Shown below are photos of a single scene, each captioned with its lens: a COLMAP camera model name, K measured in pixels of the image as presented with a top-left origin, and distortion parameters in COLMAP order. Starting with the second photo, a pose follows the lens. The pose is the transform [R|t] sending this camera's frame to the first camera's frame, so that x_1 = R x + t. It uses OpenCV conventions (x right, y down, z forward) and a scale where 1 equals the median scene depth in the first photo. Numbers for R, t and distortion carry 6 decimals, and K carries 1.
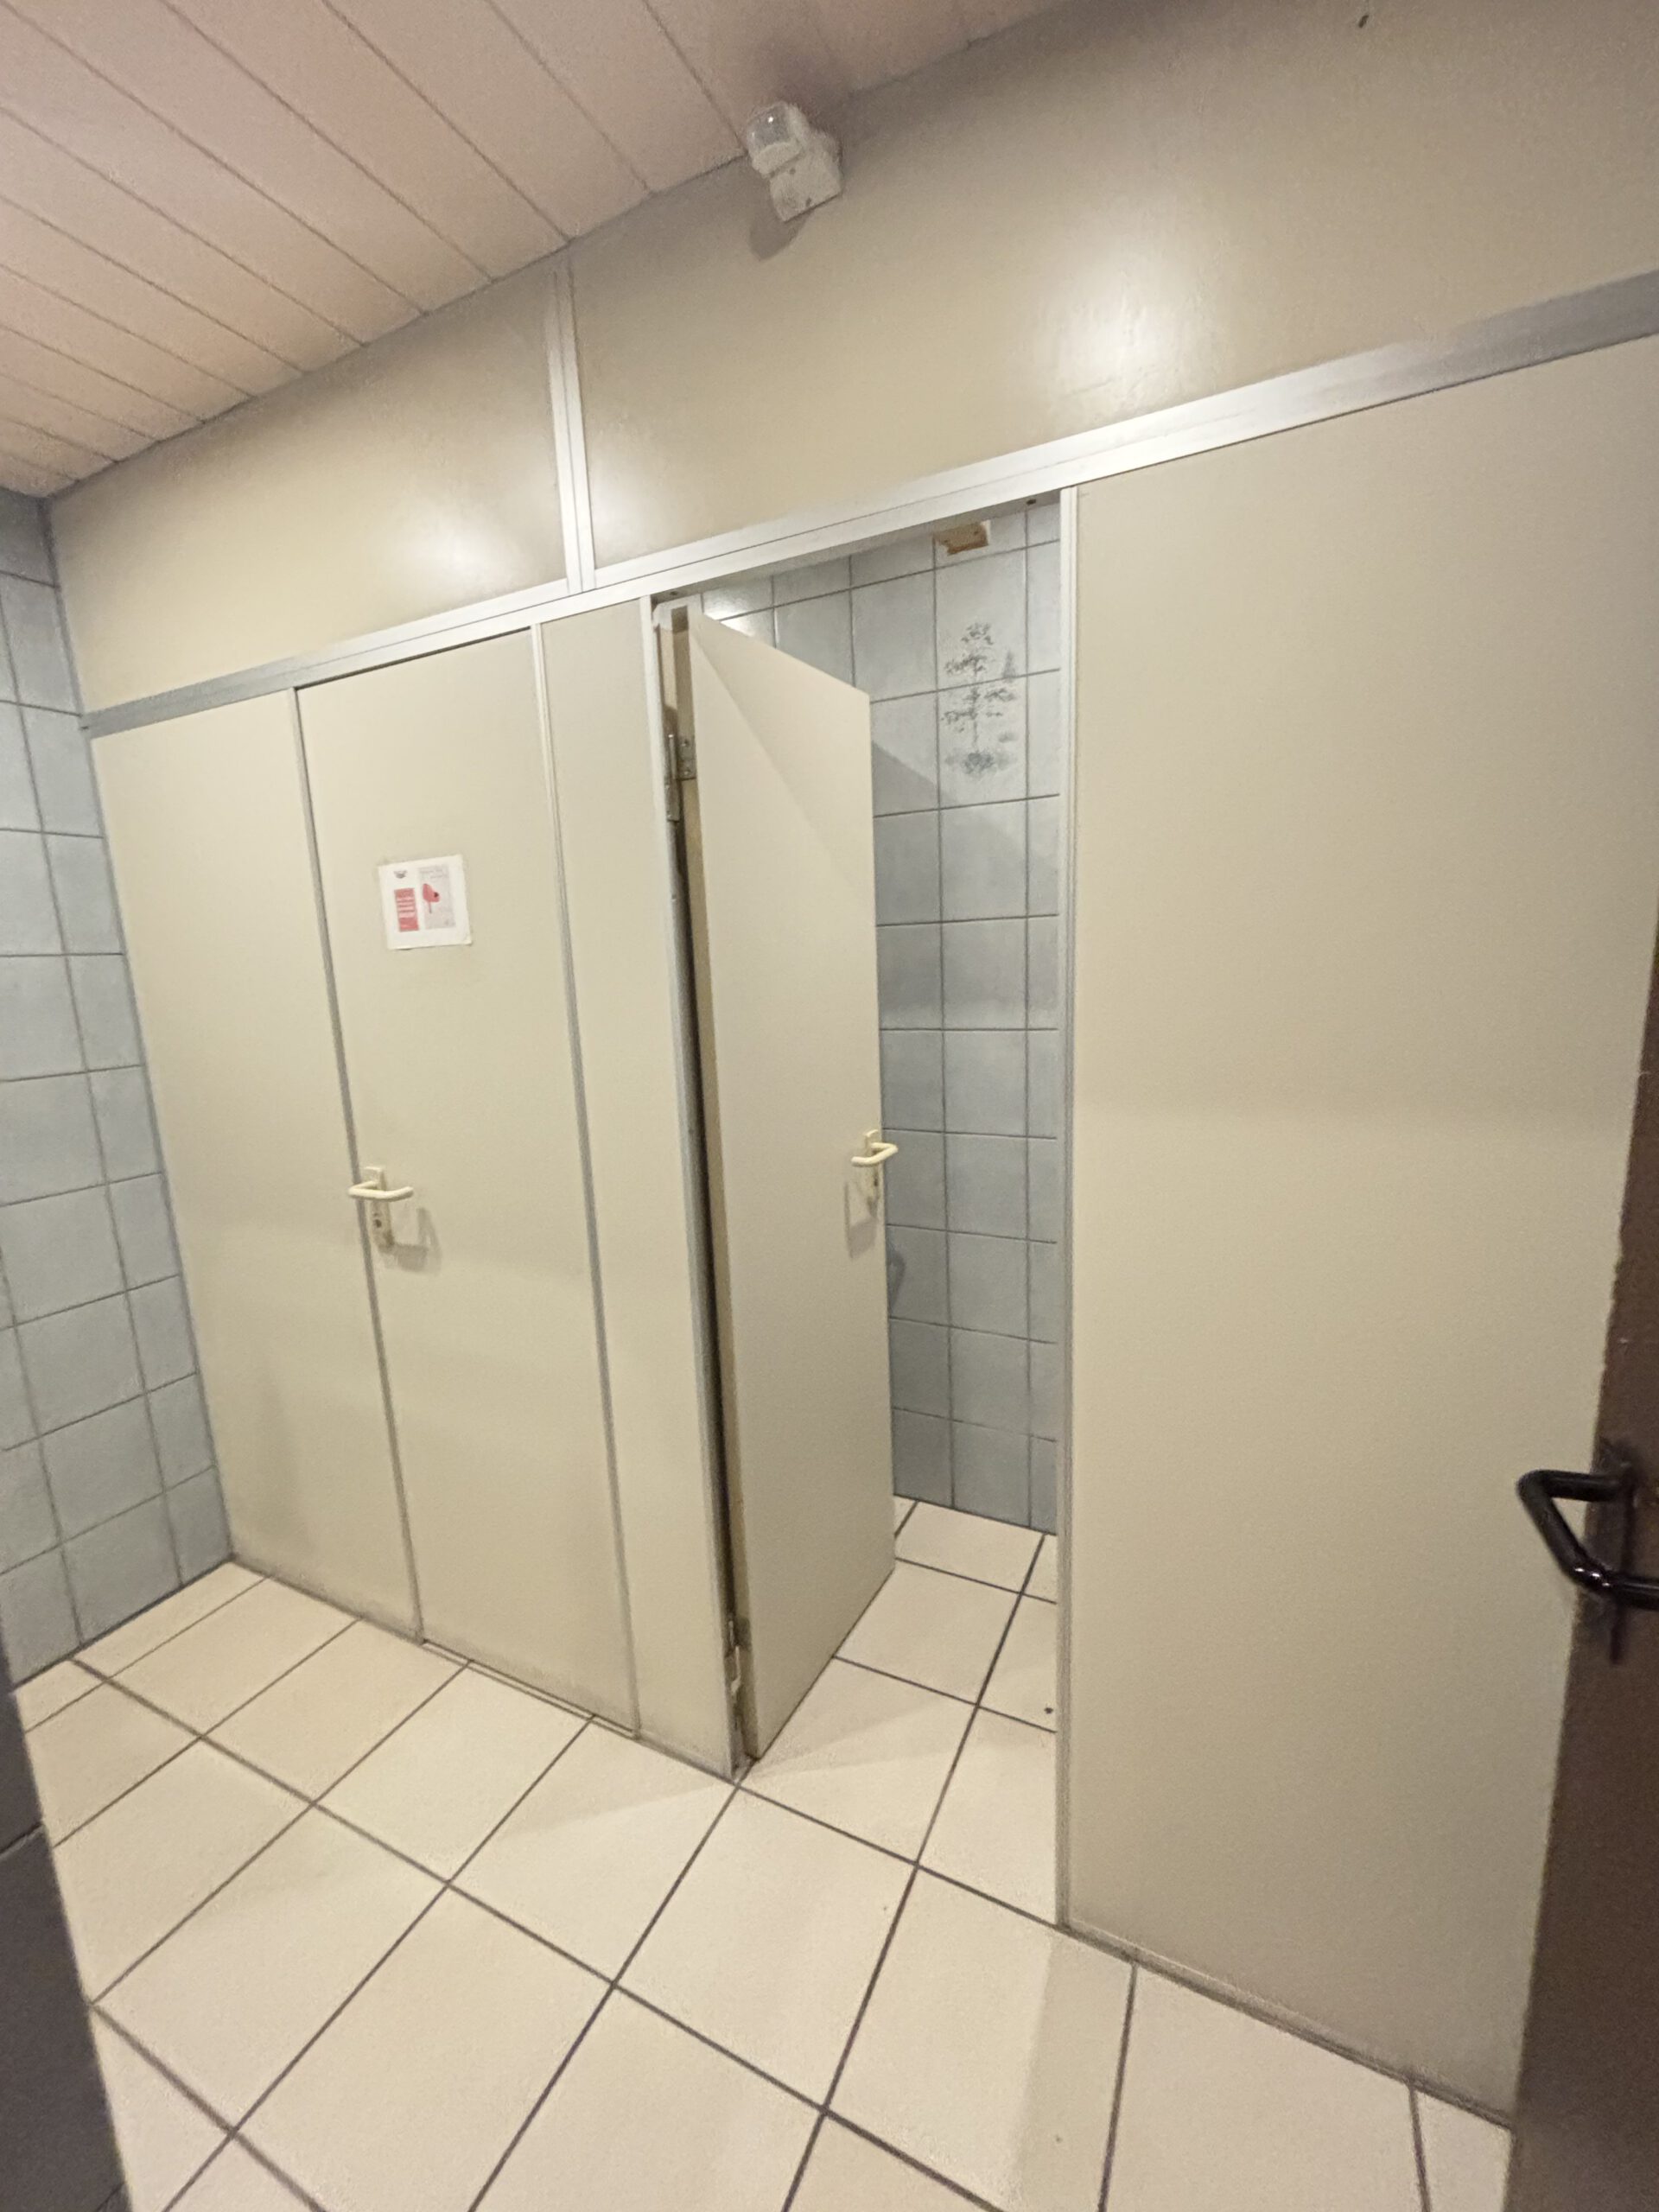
lens RADIAL K [[893.2, 0, 823.8], [0, 893.2, 1109.8], [0, 0, 1]] dist [-0.002874, -0.000133]
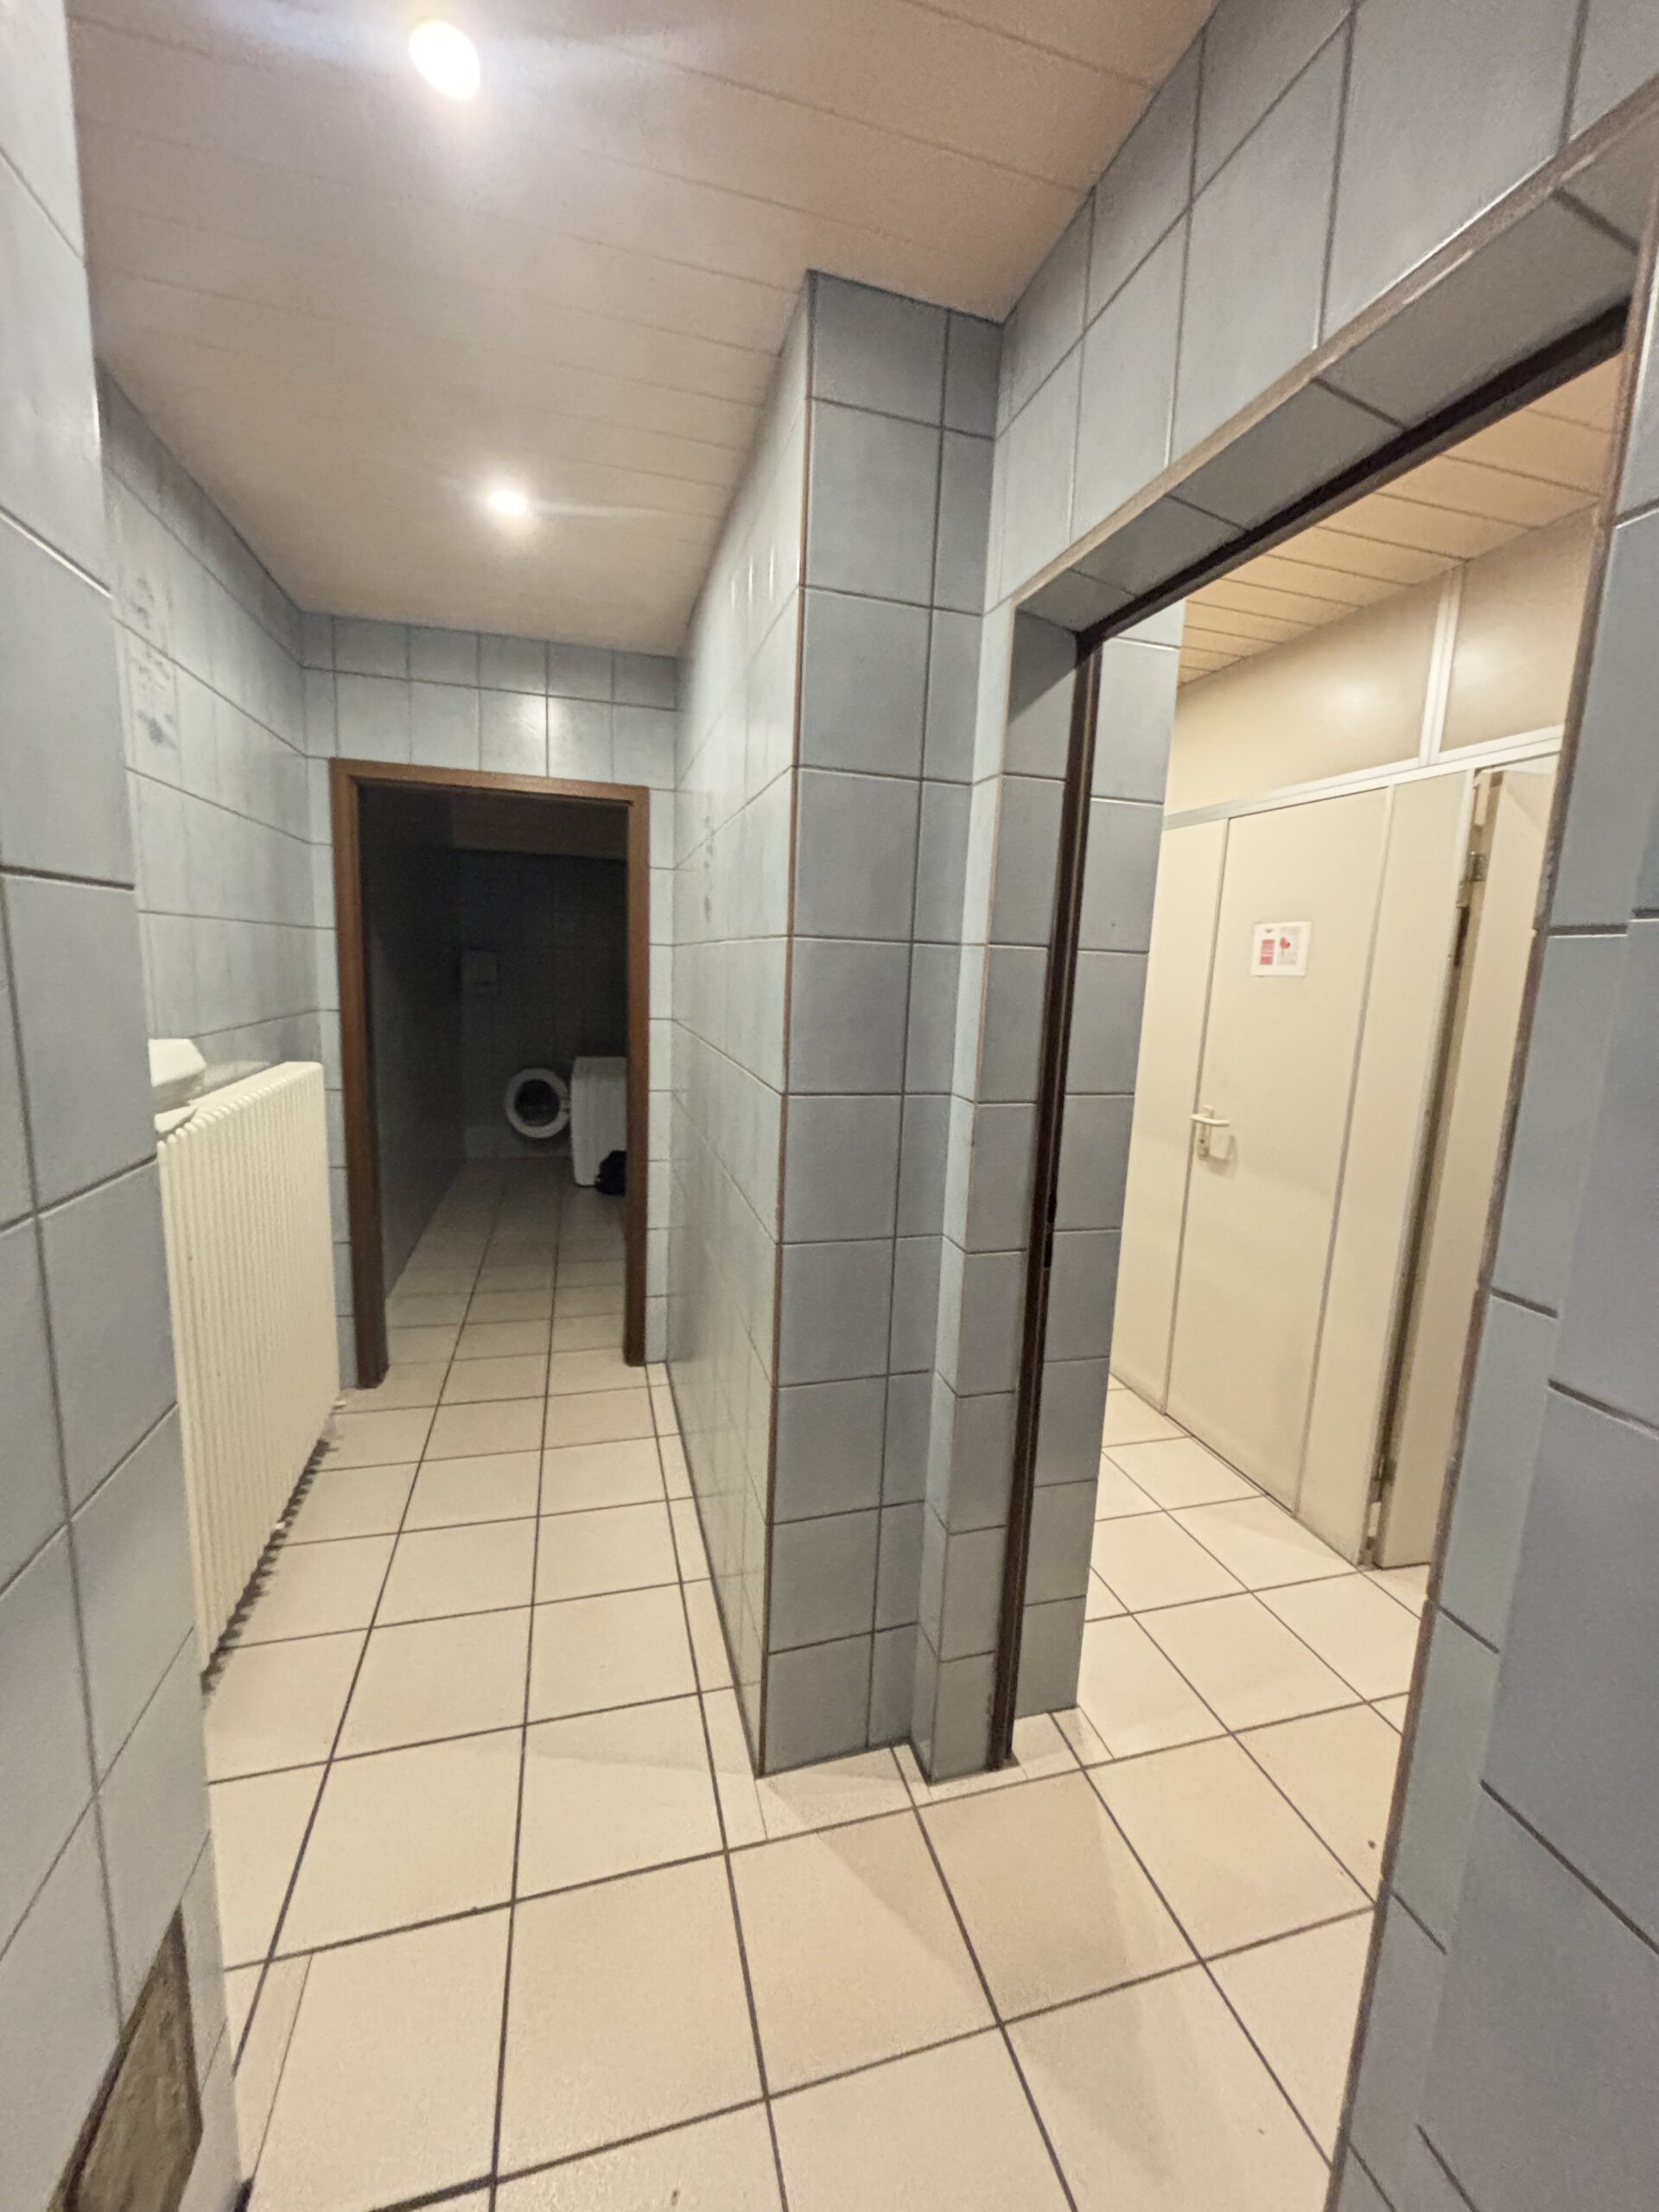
lens RADIAL K [[893.2, 0, 827.0], [0, 893.2, 1107.7], [0, 0, 1]] dist [-0.002874, -0.000133]
pose [[0.659859, 0.184050, -0.728500, 0.245447], [-0.199608, 0.977638, 0.066193, 0.108548], [0.724391, 0.101736, 0.681841, -0.671818]]
